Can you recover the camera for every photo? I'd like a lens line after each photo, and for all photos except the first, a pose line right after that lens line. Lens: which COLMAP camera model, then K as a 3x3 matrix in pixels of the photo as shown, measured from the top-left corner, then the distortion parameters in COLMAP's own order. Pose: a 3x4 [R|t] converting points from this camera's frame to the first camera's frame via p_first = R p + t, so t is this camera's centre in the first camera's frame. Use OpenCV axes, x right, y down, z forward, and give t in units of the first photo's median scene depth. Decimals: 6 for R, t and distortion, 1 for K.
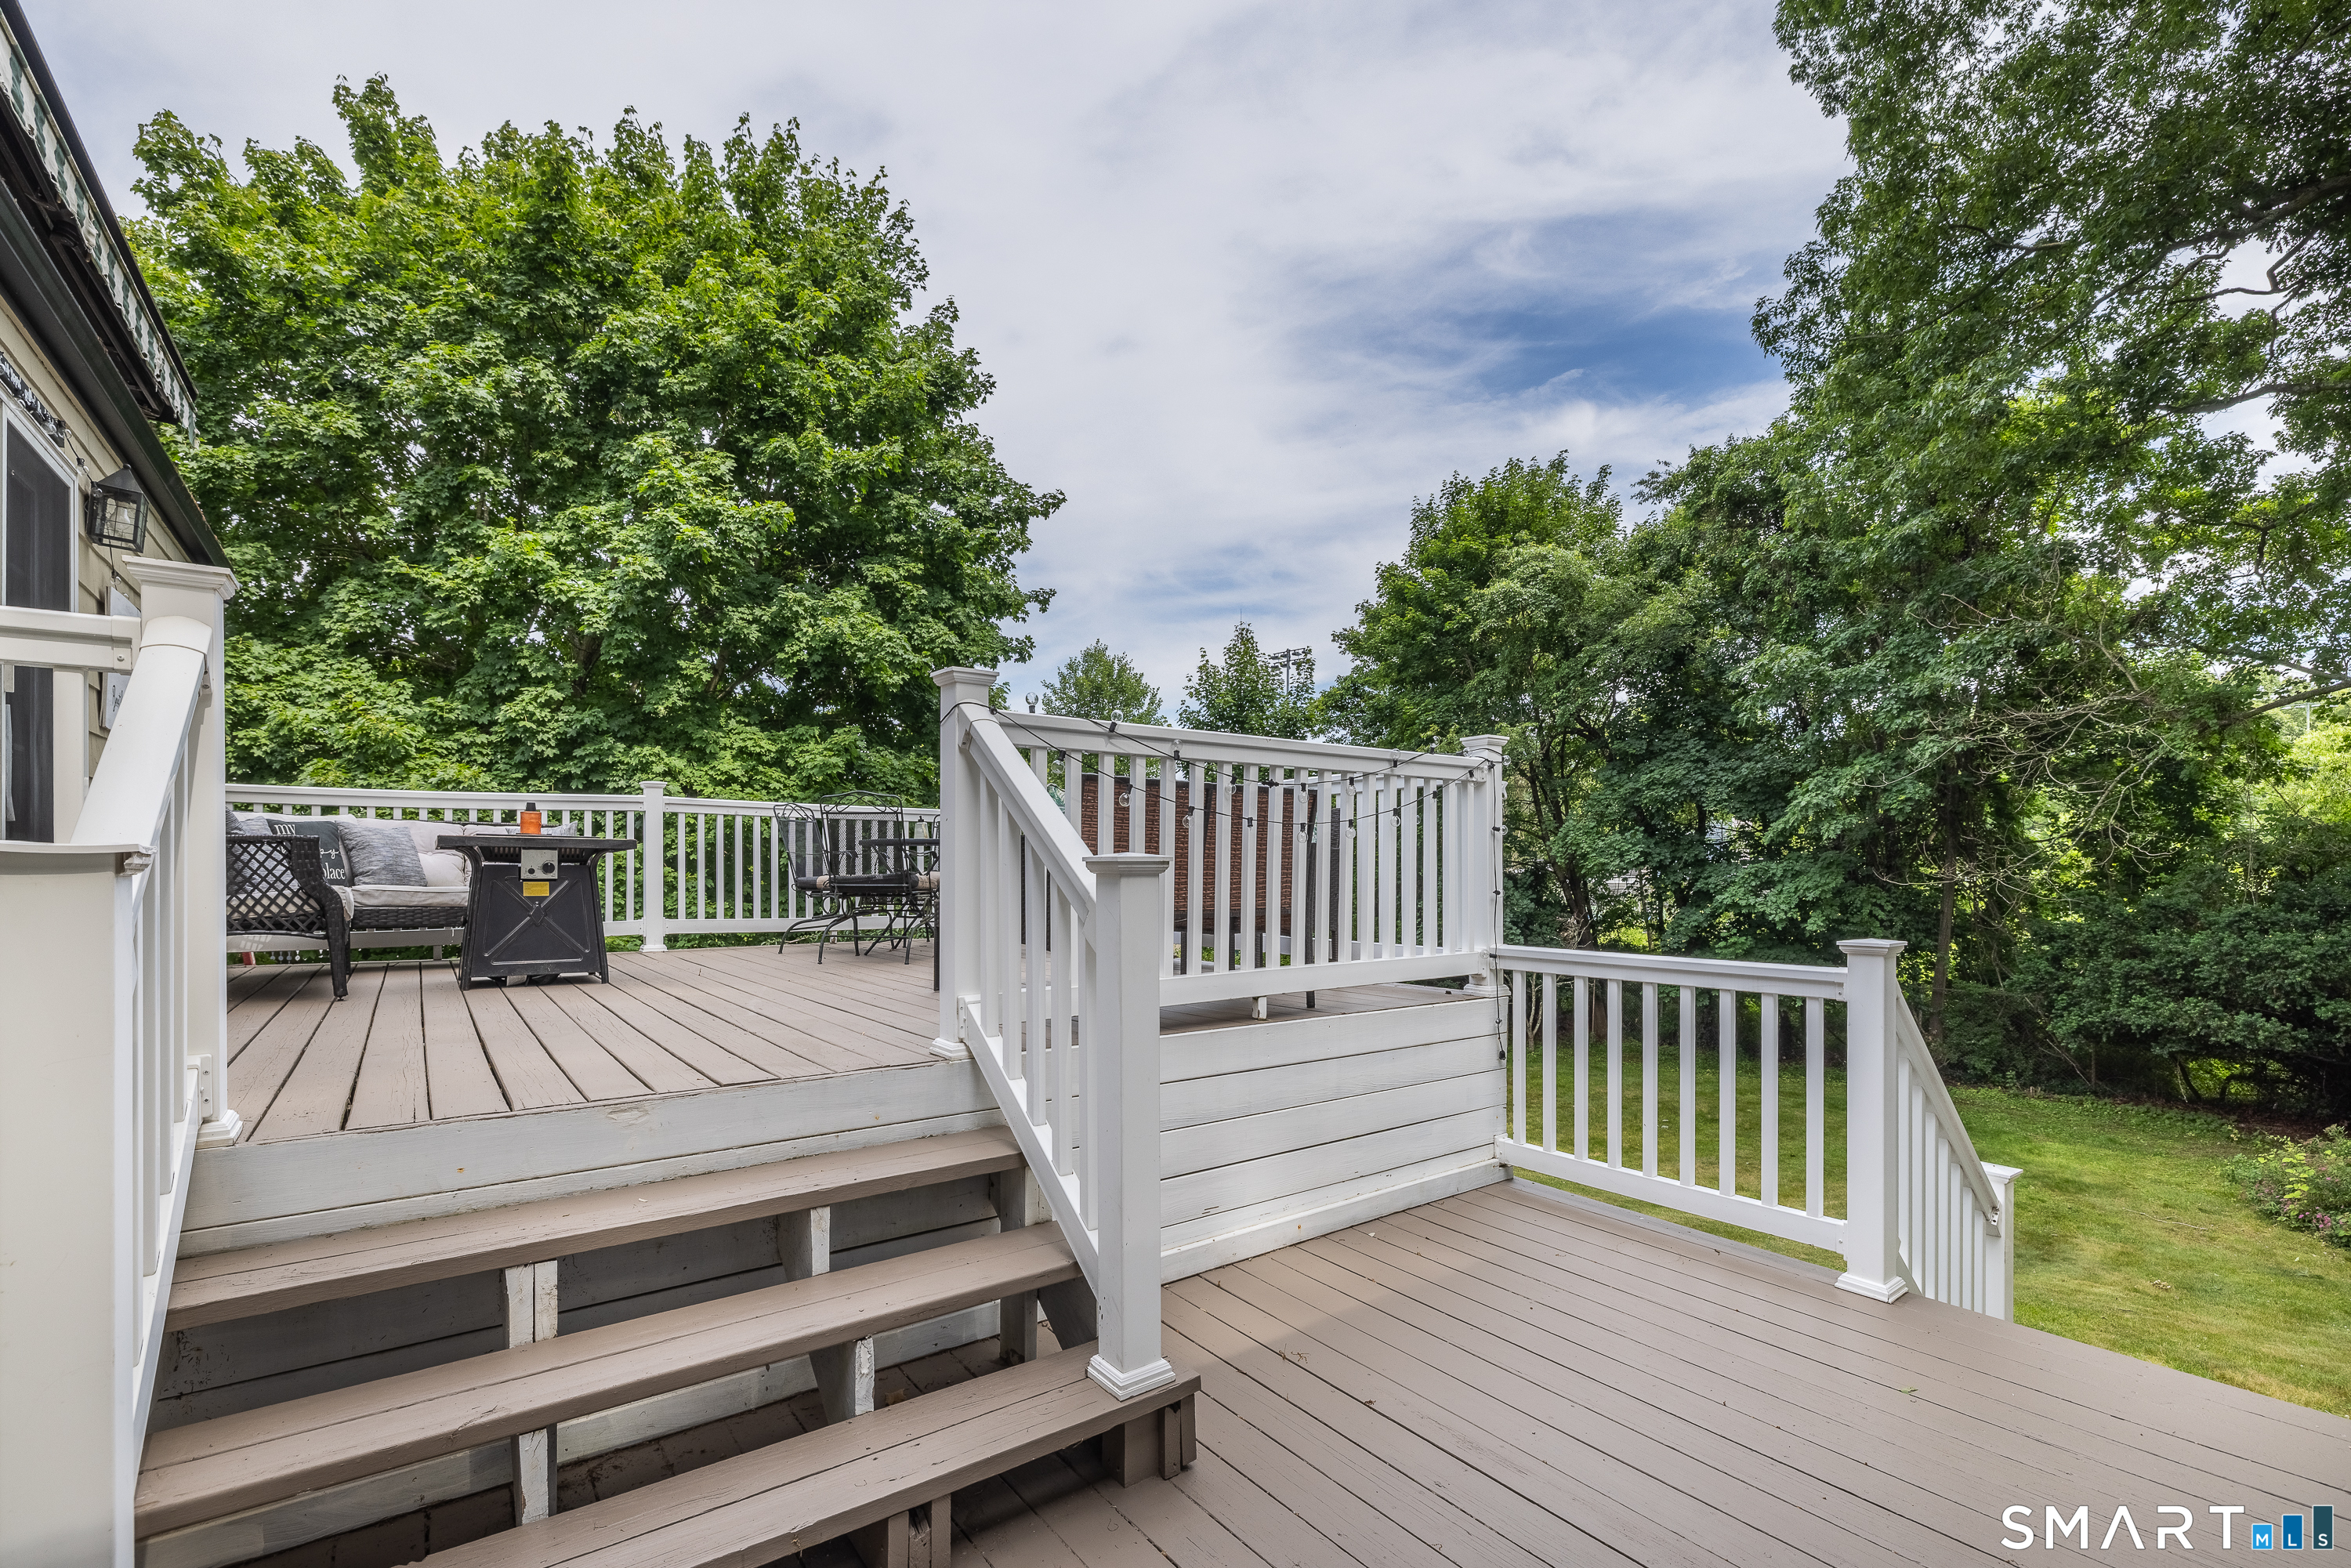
lens RADIAL K [[1031.3, 0, 1169.6], [0, 1031.3, 853.8], [0, 0, 1]] dist [-0.001840, 0.000020]
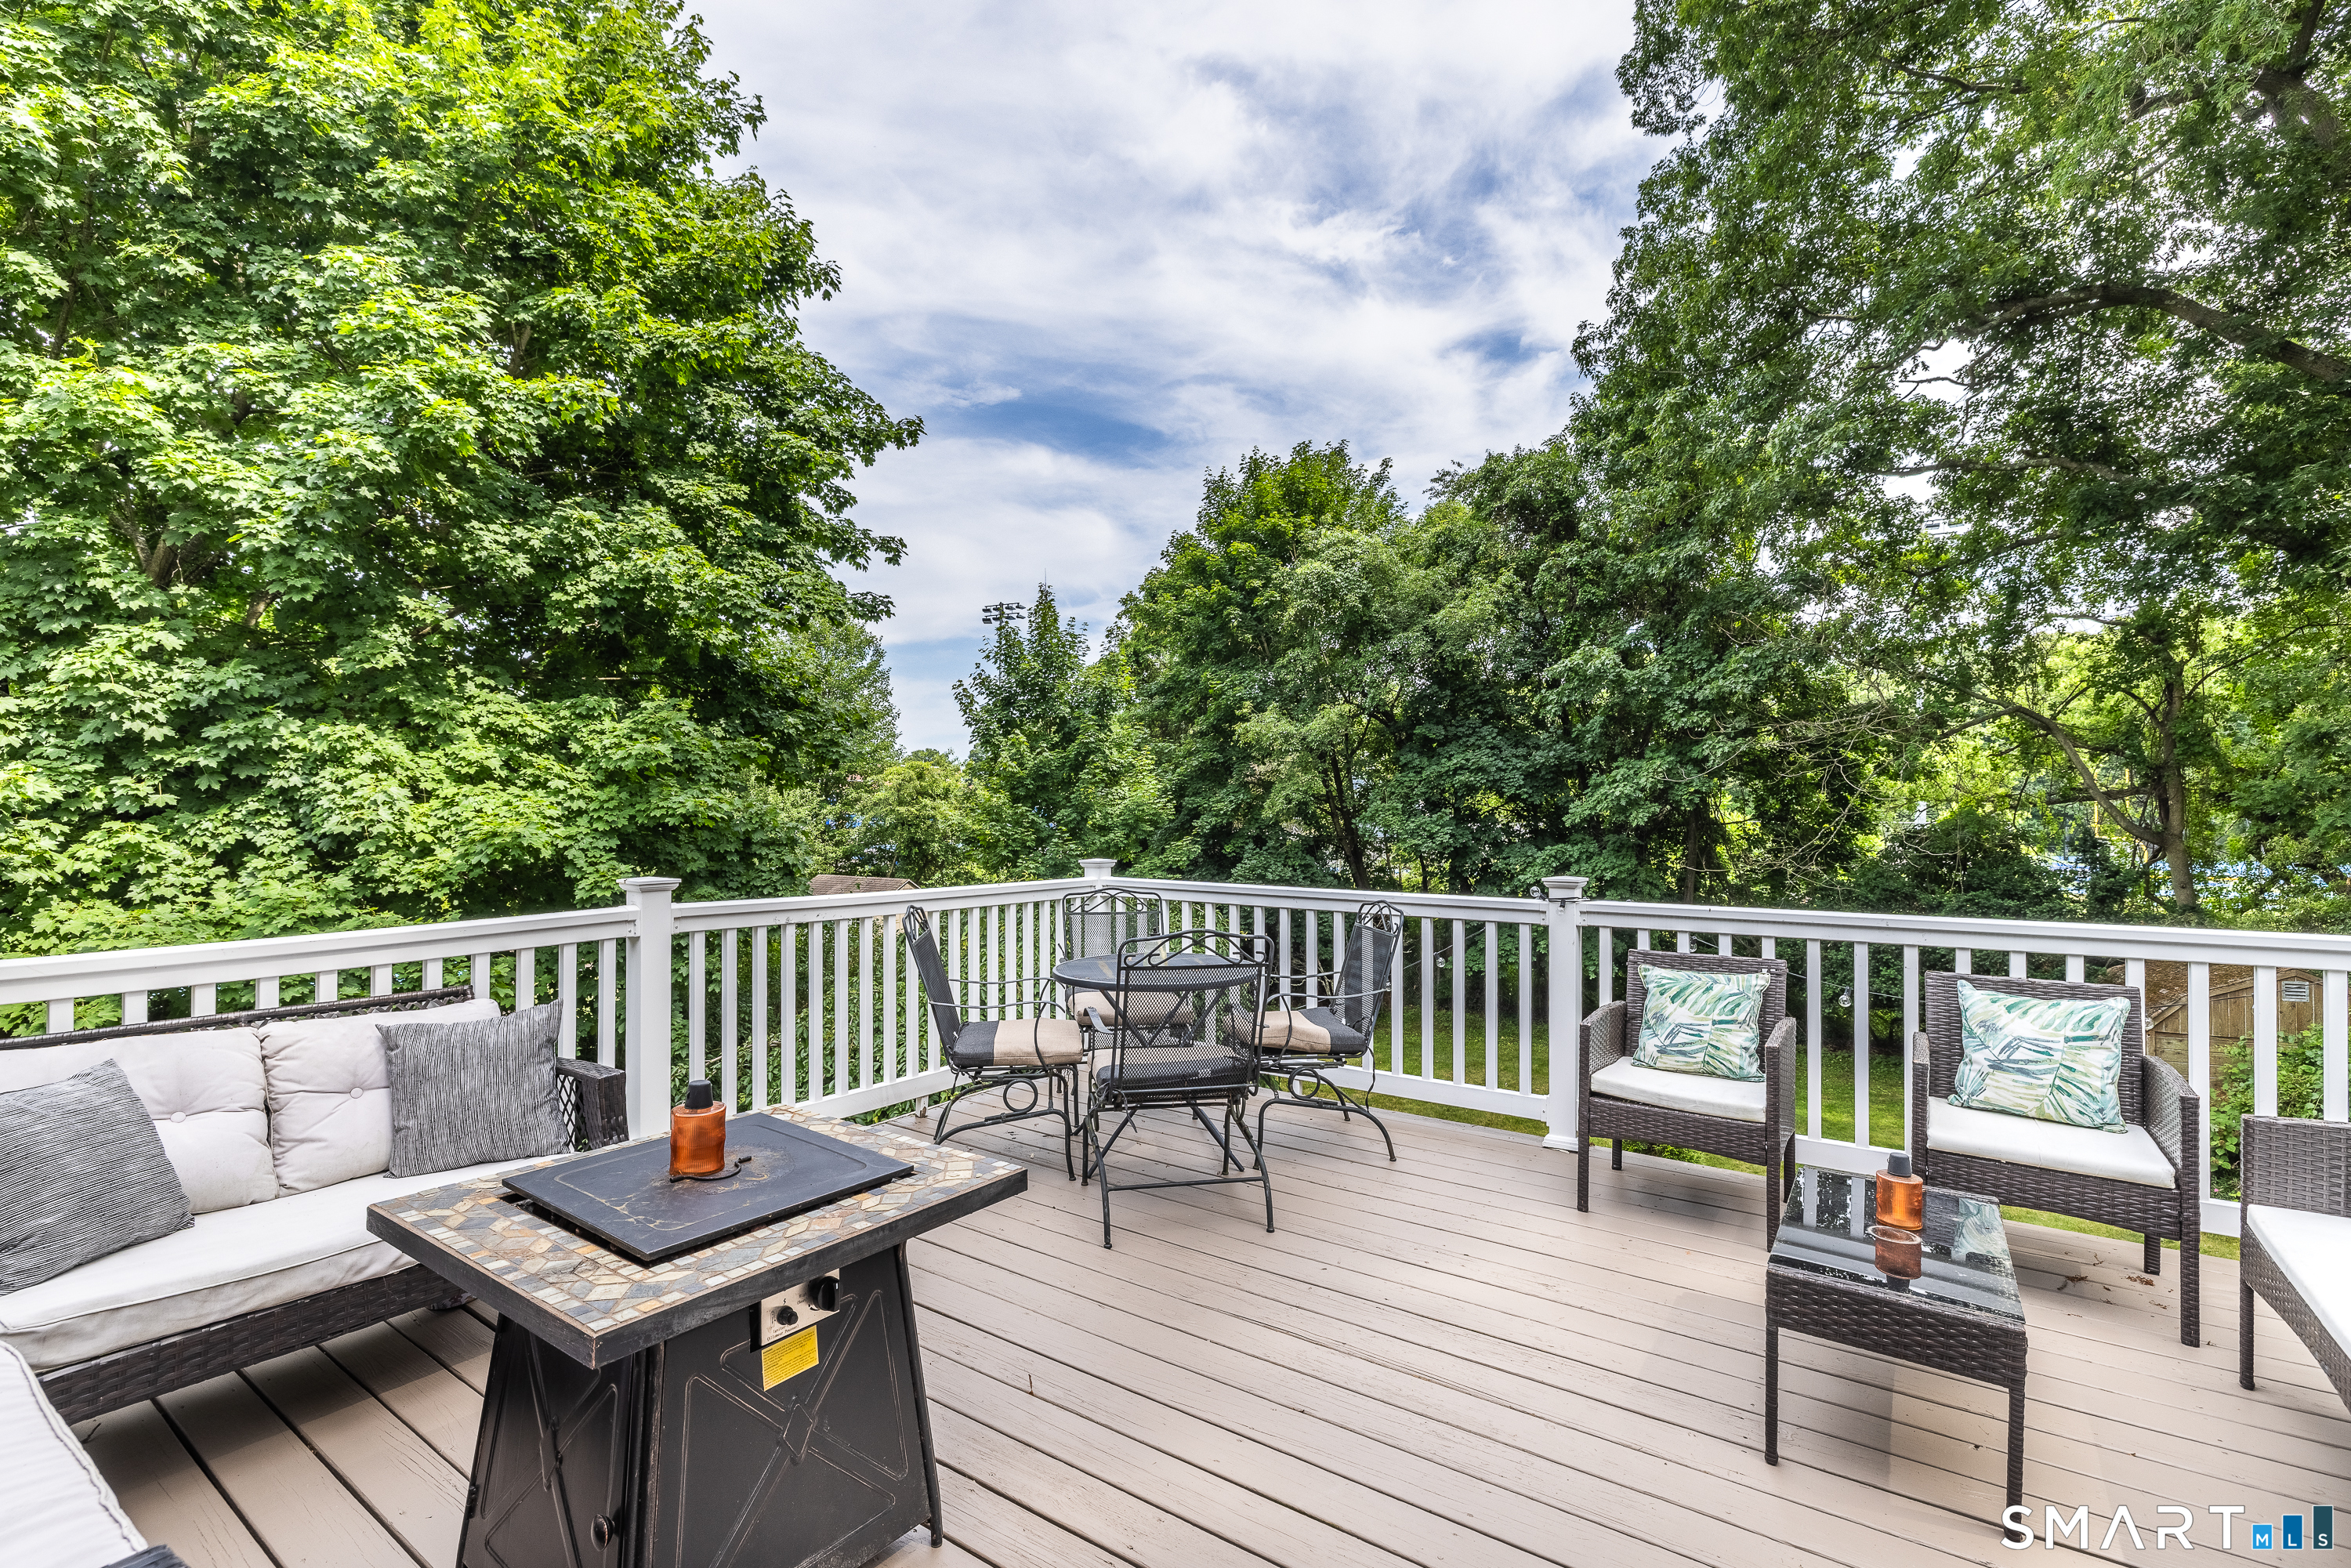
lens RADIAL K [[983.3, 0, 1172.3], [0, 983.3, 791.6], [0, 0, 1]] dist [-0.000885, -0.000507]
pose [[0.938618, 0.000887, 0.344958, -0.215370], [0.000051, 0.999996, -0.002709, -0.056544], [-0.344959, 0.002561, 0.938614, 0.221421]]
